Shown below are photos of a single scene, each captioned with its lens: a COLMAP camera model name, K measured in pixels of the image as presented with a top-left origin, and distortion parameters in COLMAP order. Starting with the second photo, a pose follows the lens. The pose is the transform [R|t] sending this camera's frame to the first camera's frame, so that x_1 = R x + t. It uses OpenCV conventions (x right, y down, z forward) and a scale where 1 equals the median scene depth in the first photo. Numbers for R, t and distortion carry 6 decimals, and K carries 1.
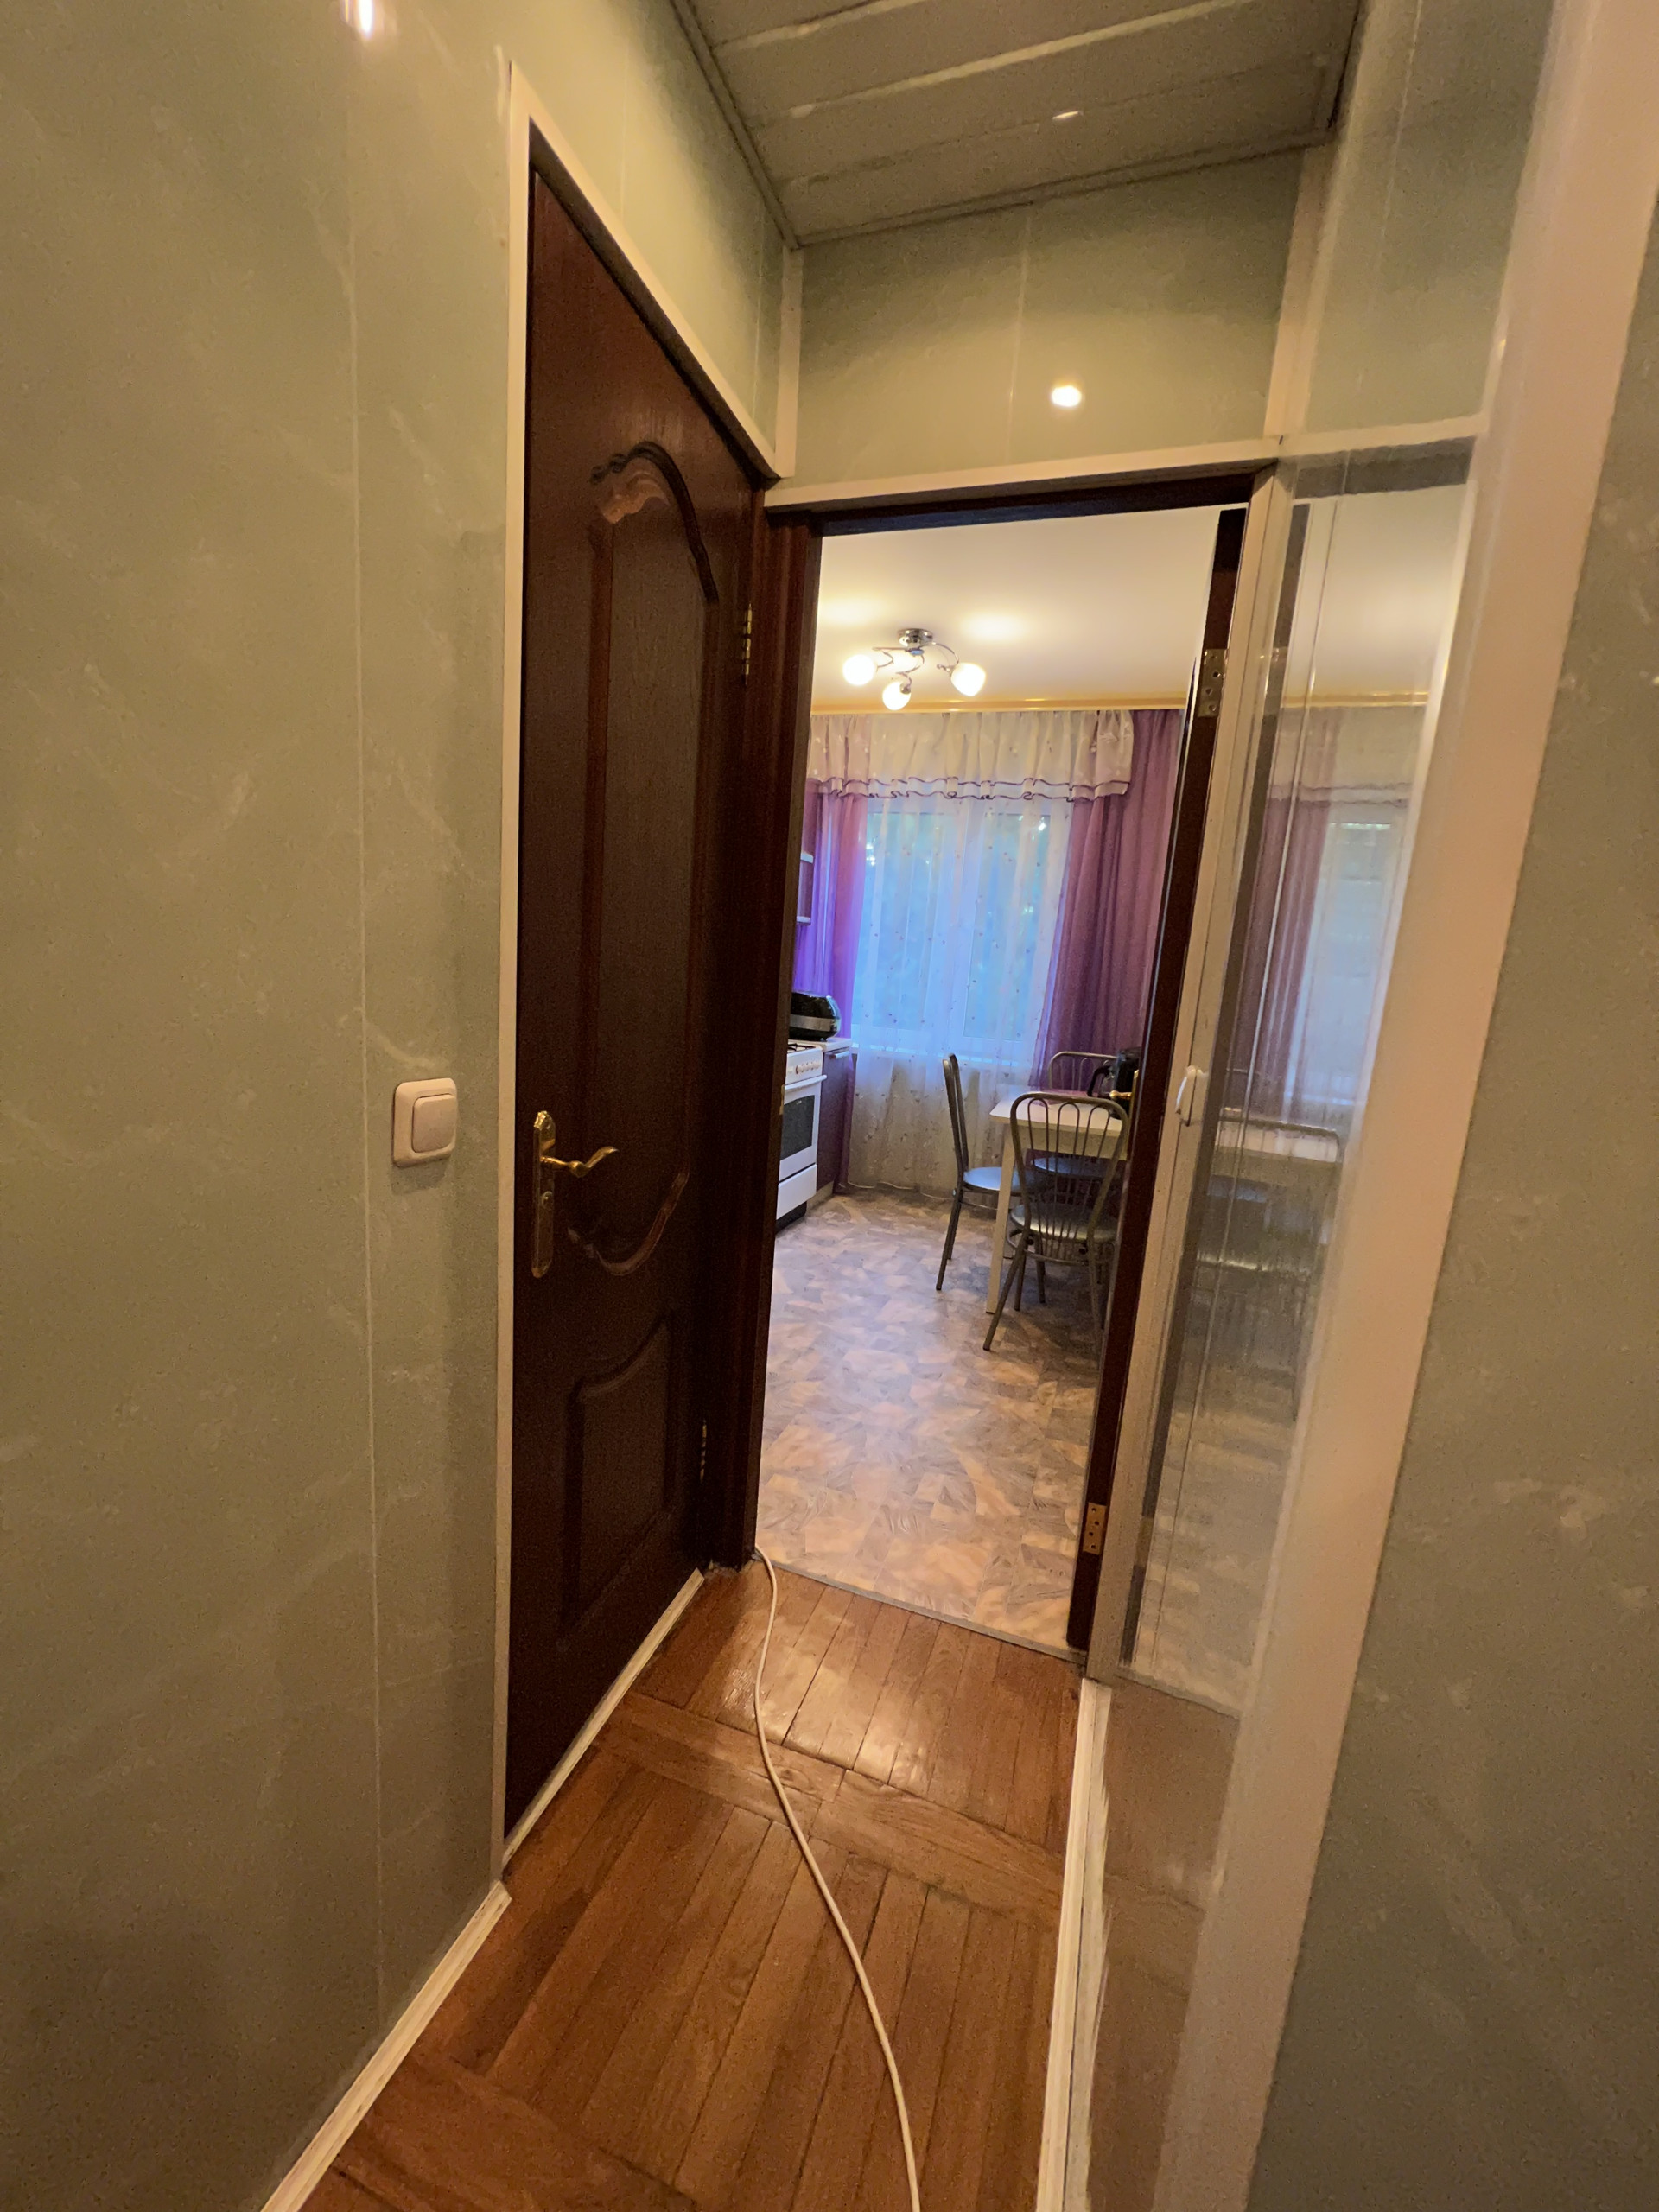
lens RADIAL K [[895.8, 0, 827.1], [0, 895.8, 1107.7], [0, 0, 1]] dist [-0.000640, -0.000056]
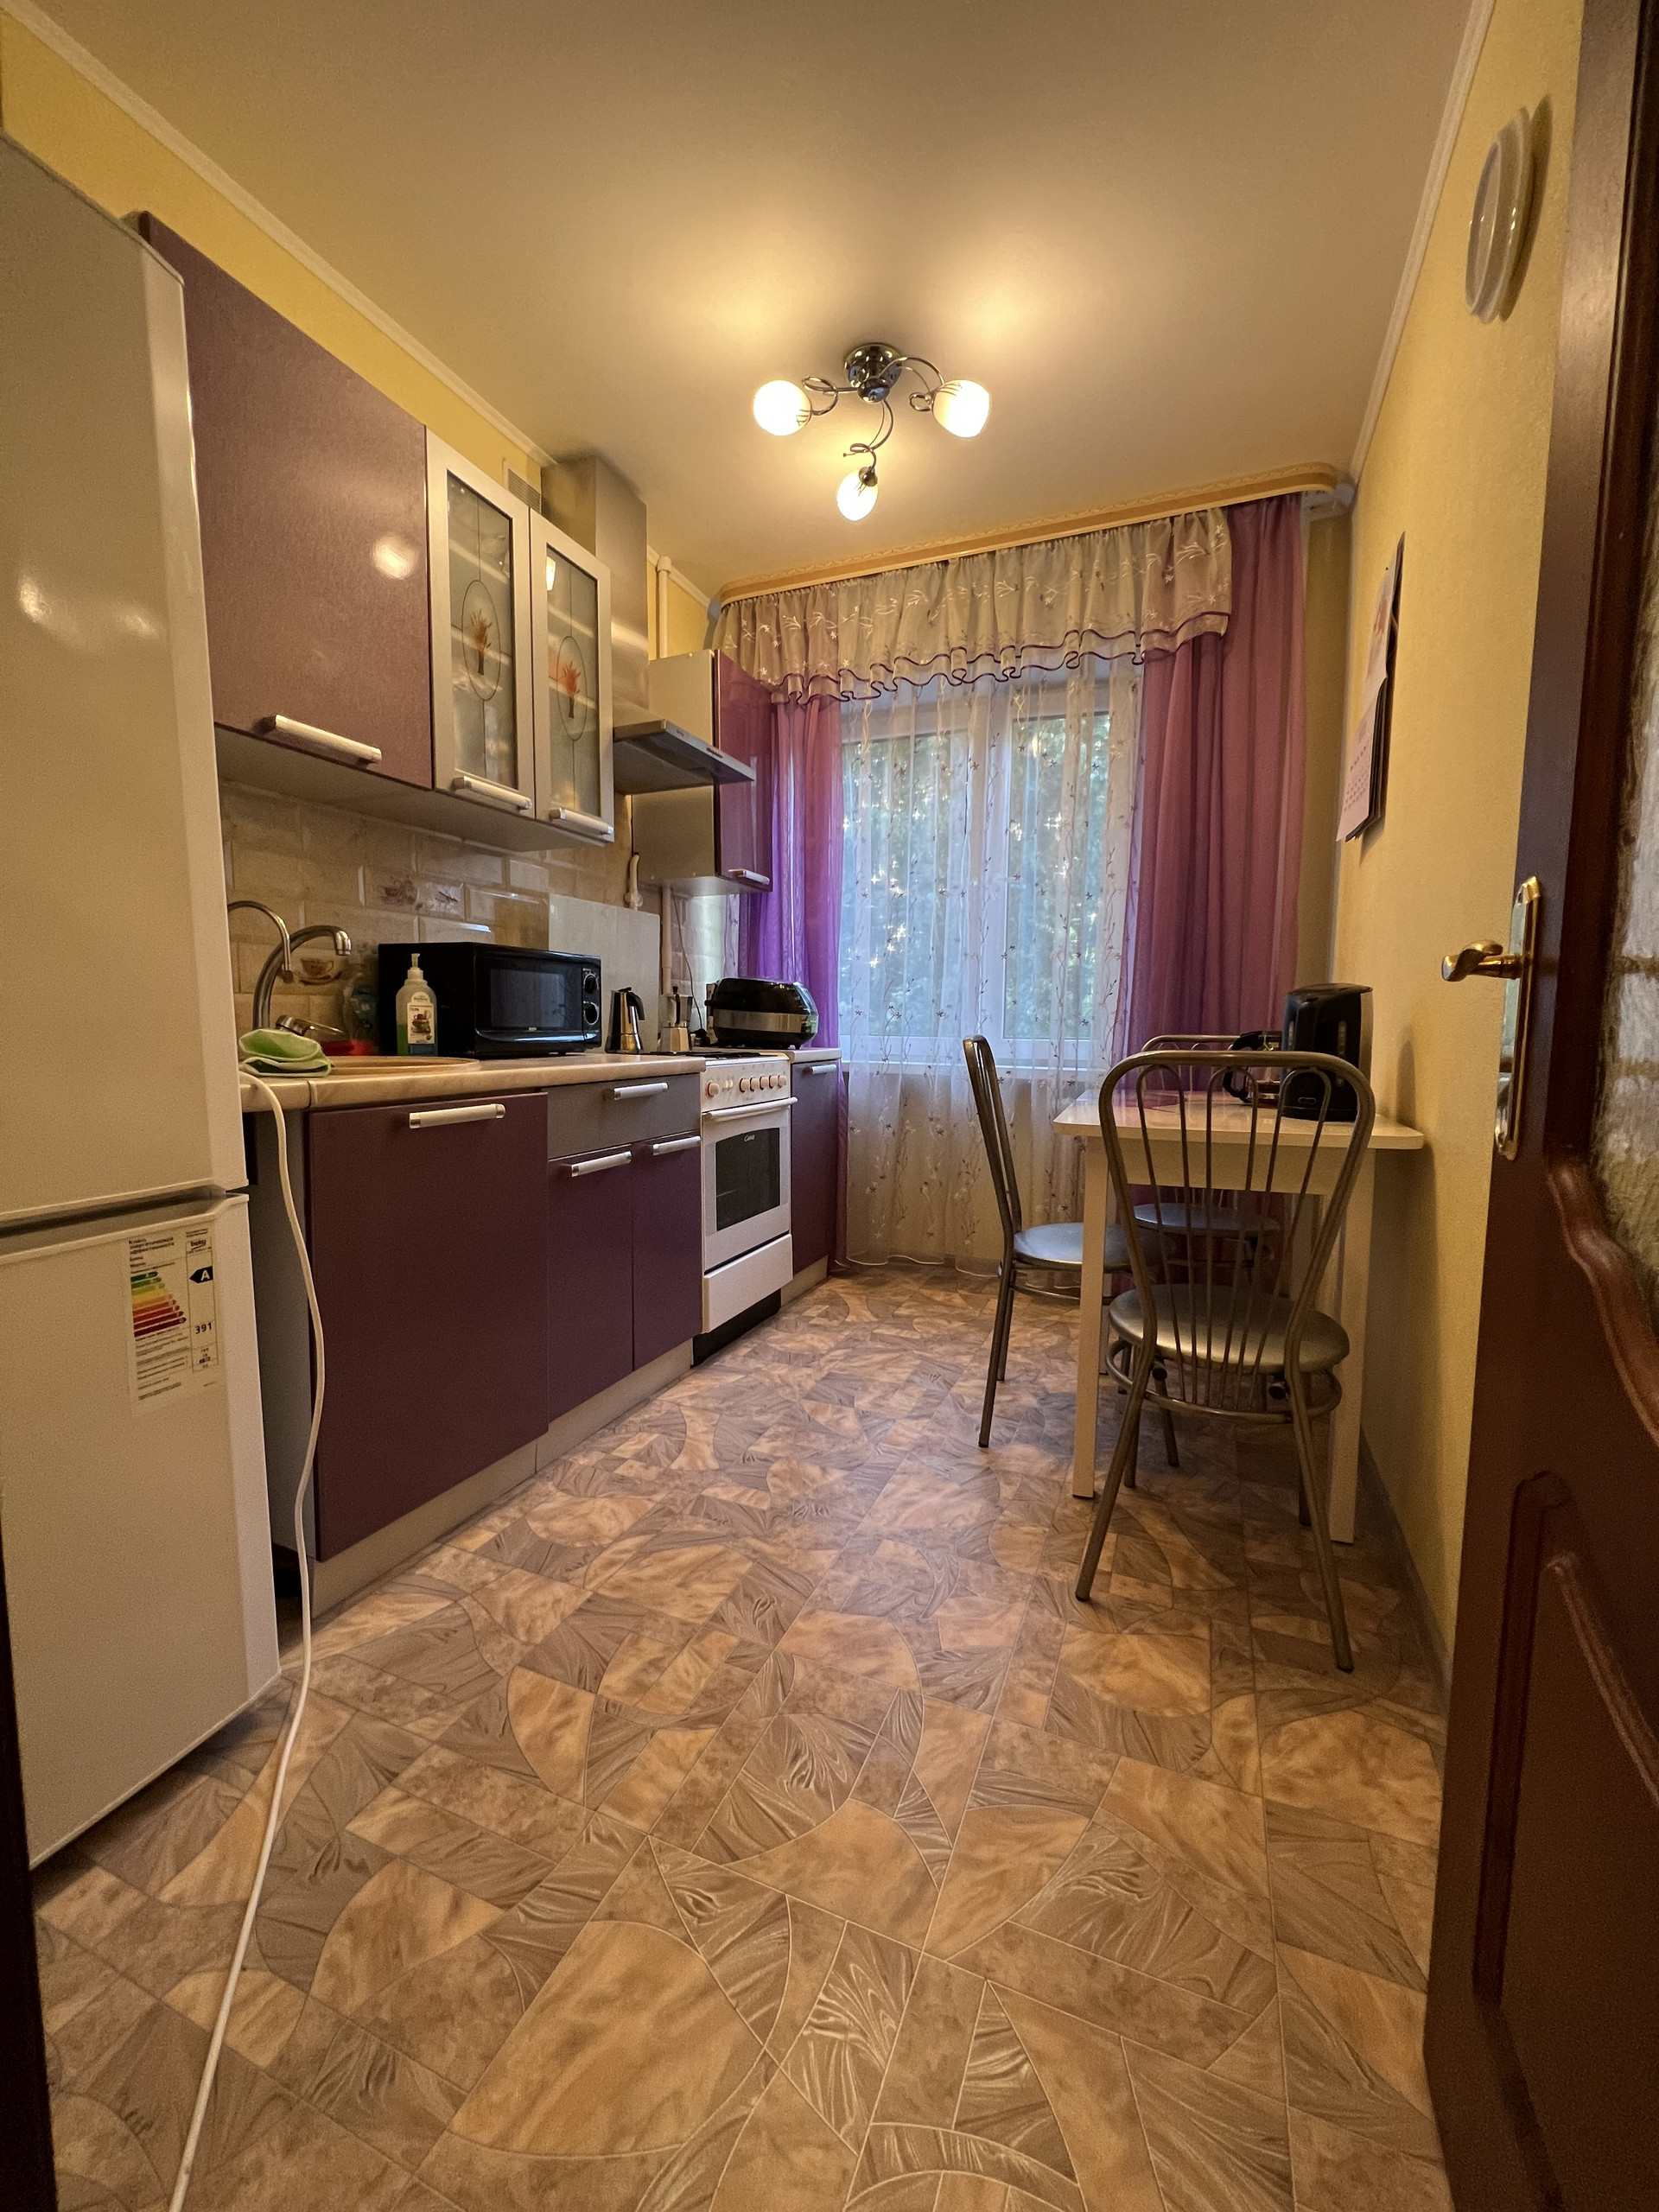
lens RADIAL K [[895.8, 0, 829.9], [0, 895.8, 1108.7], [0, 0, 1]] dist [-0.000640, -0.000056]
pose [[0.996819, -0.059735, -0.052765, 0.061978], [0.055558, 0.995454, -0.077366, 0.026101], [0.057147, 0.074188, 0.995605, 0.366706]]
